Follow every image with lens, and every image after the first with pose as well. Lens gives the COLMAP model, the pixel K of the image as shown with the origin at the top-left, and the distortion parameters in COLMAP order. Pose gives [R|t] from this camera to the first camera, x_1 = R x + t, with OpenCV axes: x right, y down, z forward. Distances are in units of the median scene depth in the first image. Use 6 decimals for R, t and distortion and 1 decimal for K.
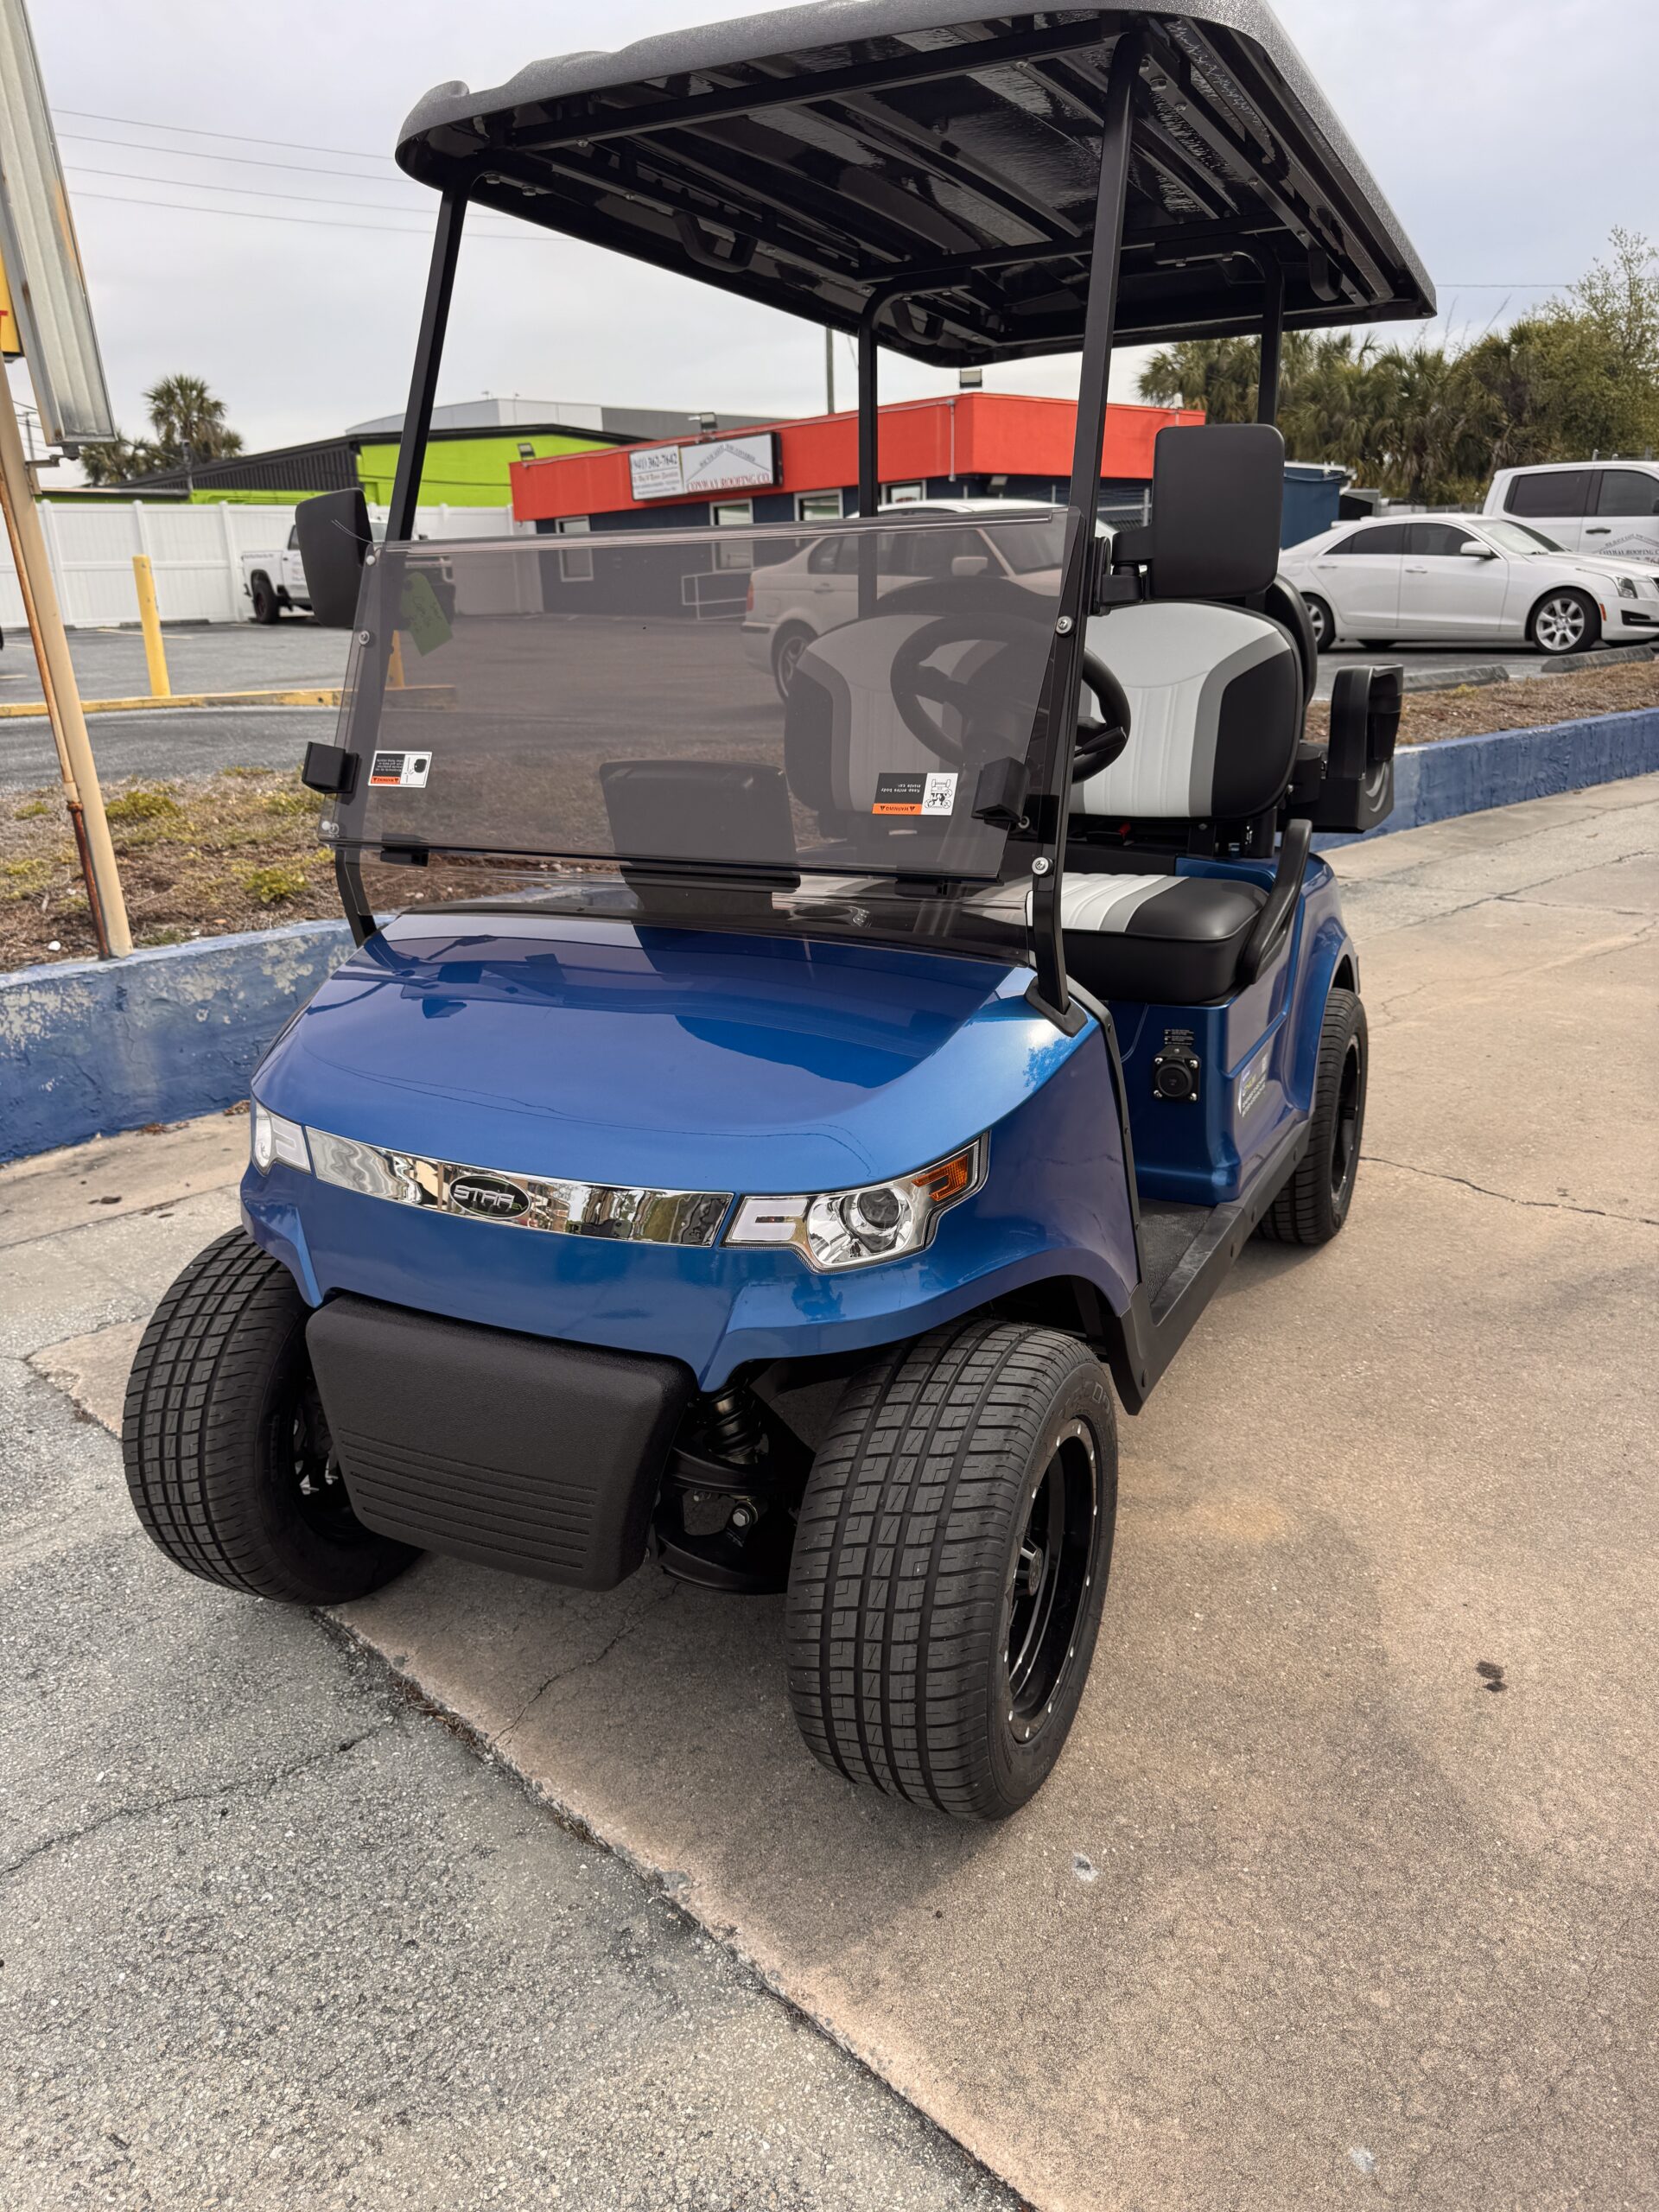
lens RADIAL K [[1545.4, 0, 837.5], [0, 1545.4, 1096.9], [0, 0, 1]] dist [0.045813, -0.076092]
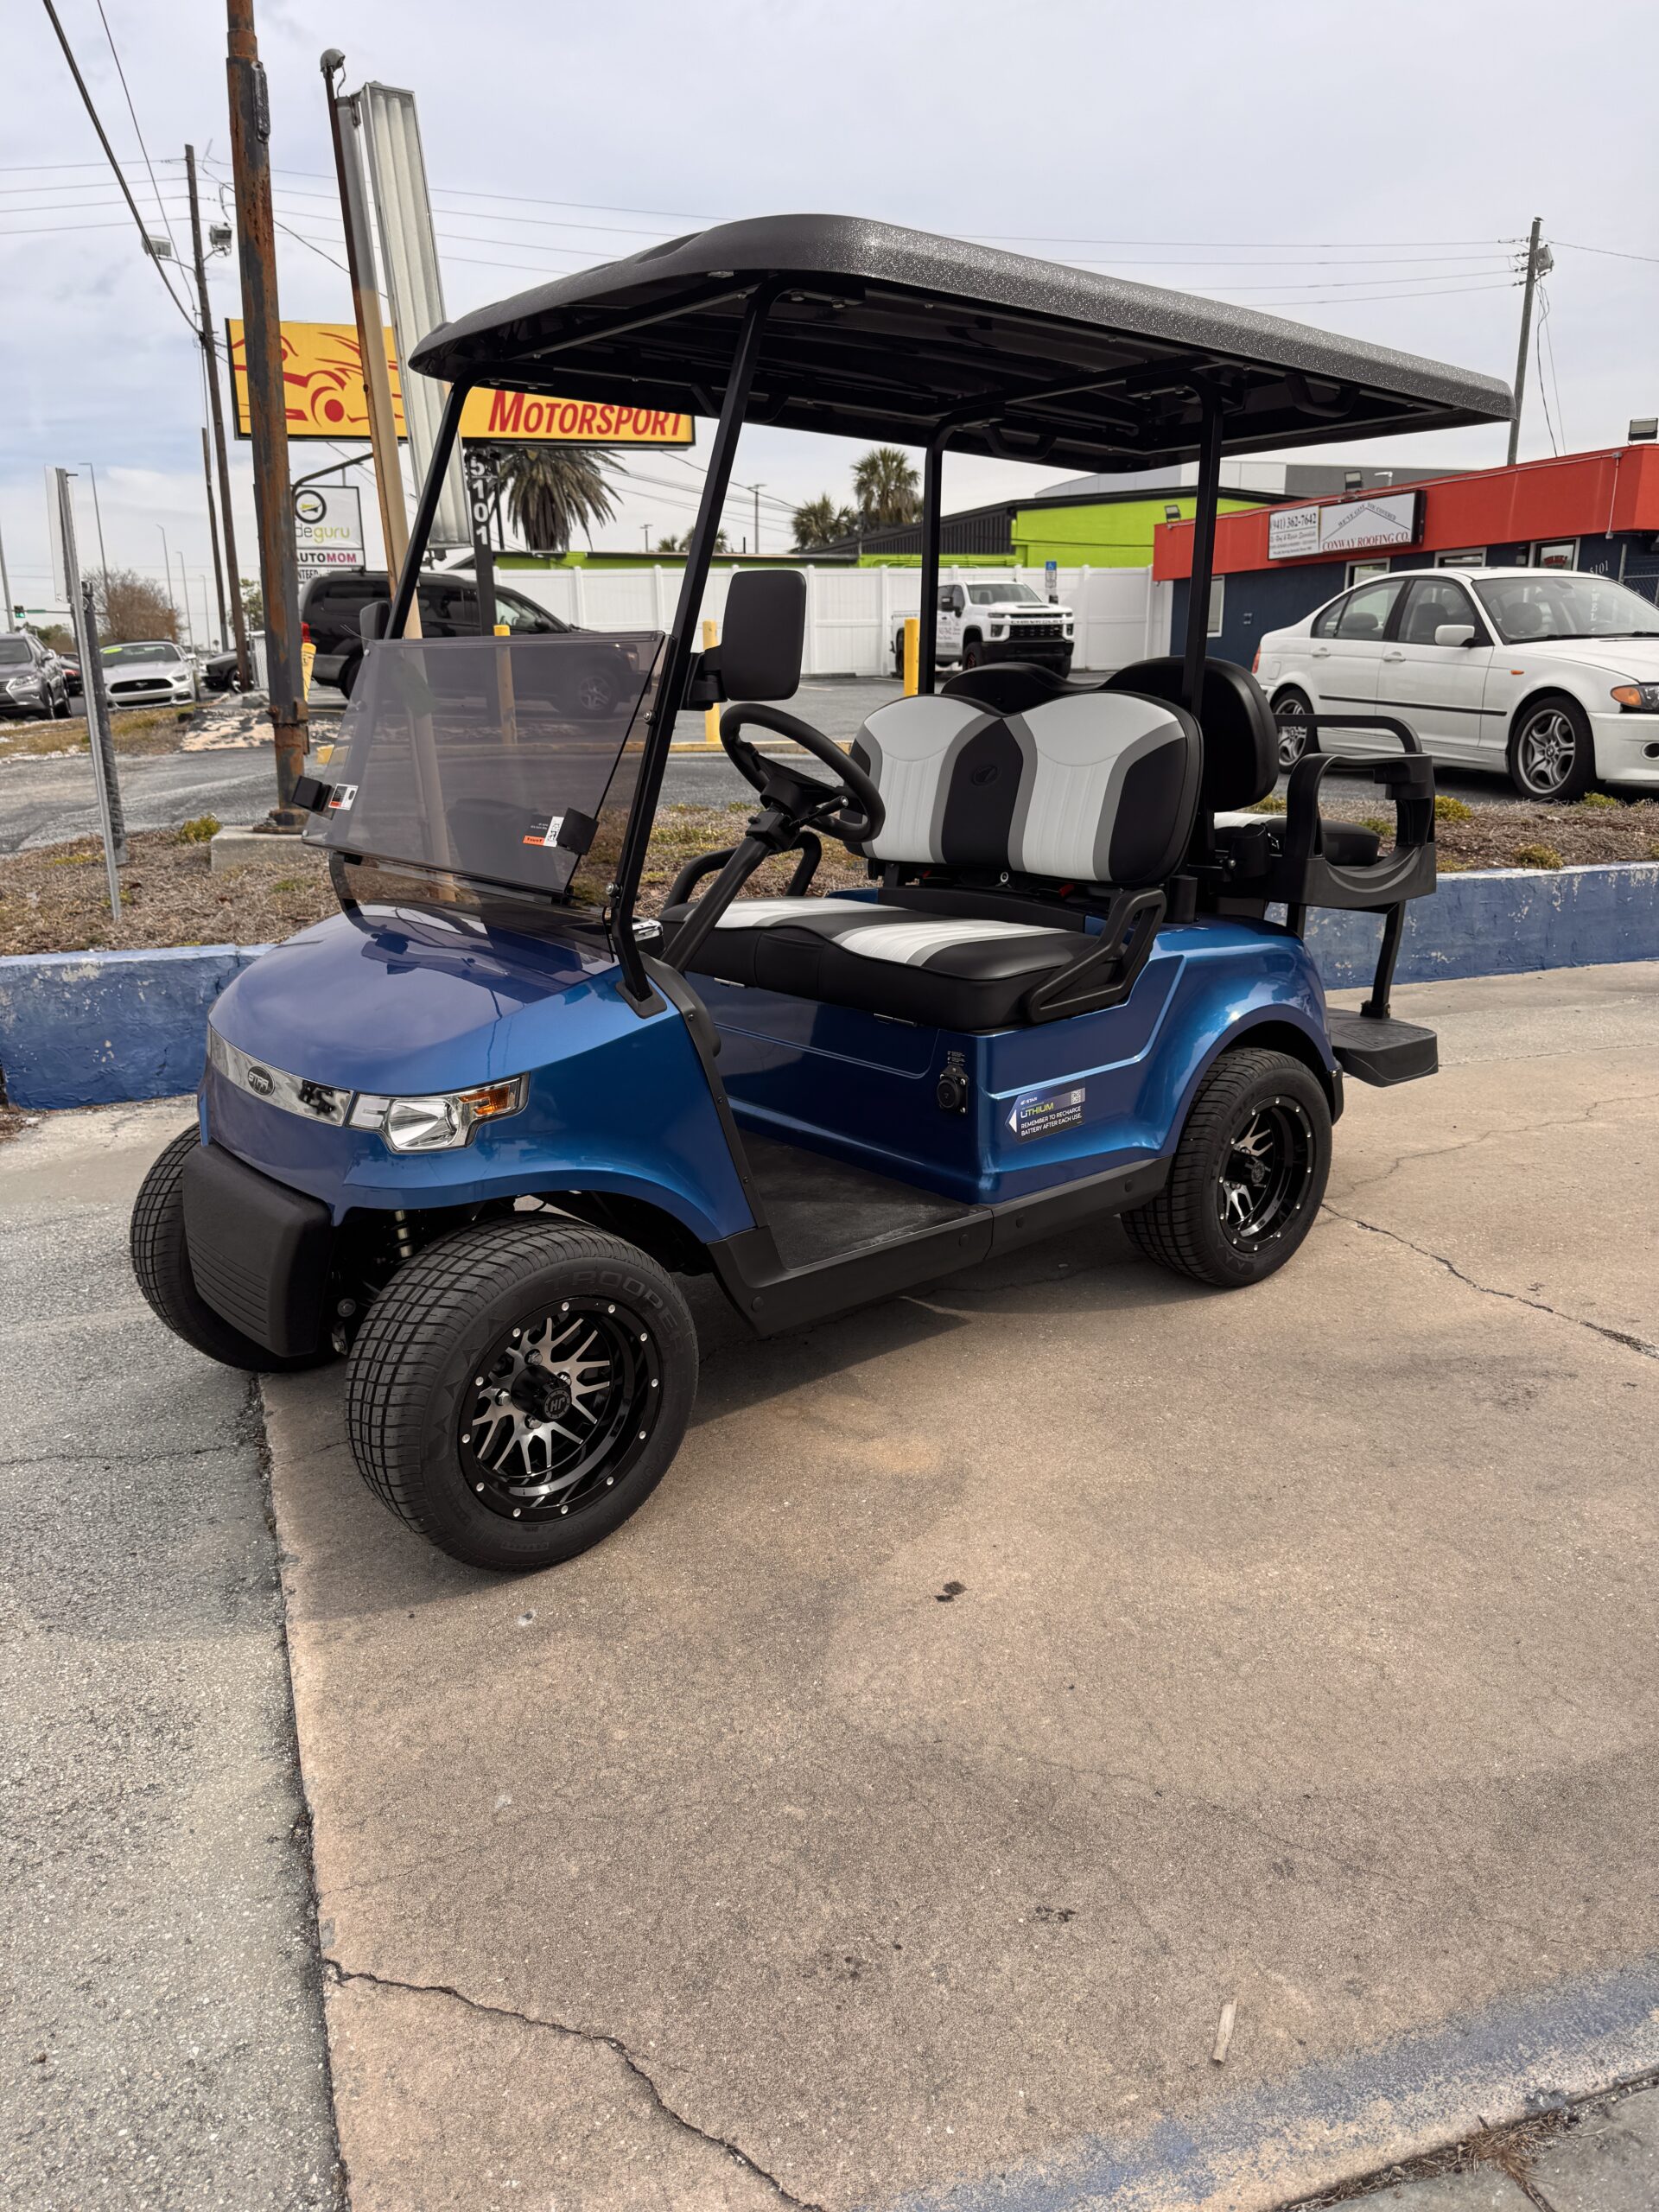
lens RADIAL K [[1529.3, 0, 829.5], [0, 1529.3, 1106.0], [0, 0, 1]] dist [0.013146, -0.022408]
pose [[0.921586, 0.124719, -0.367594, 0.552691], [-0.133452, 0.991054, 0.001675, 0.007432], [0.364514, 0.047512, 0.929985, -0.114483]]
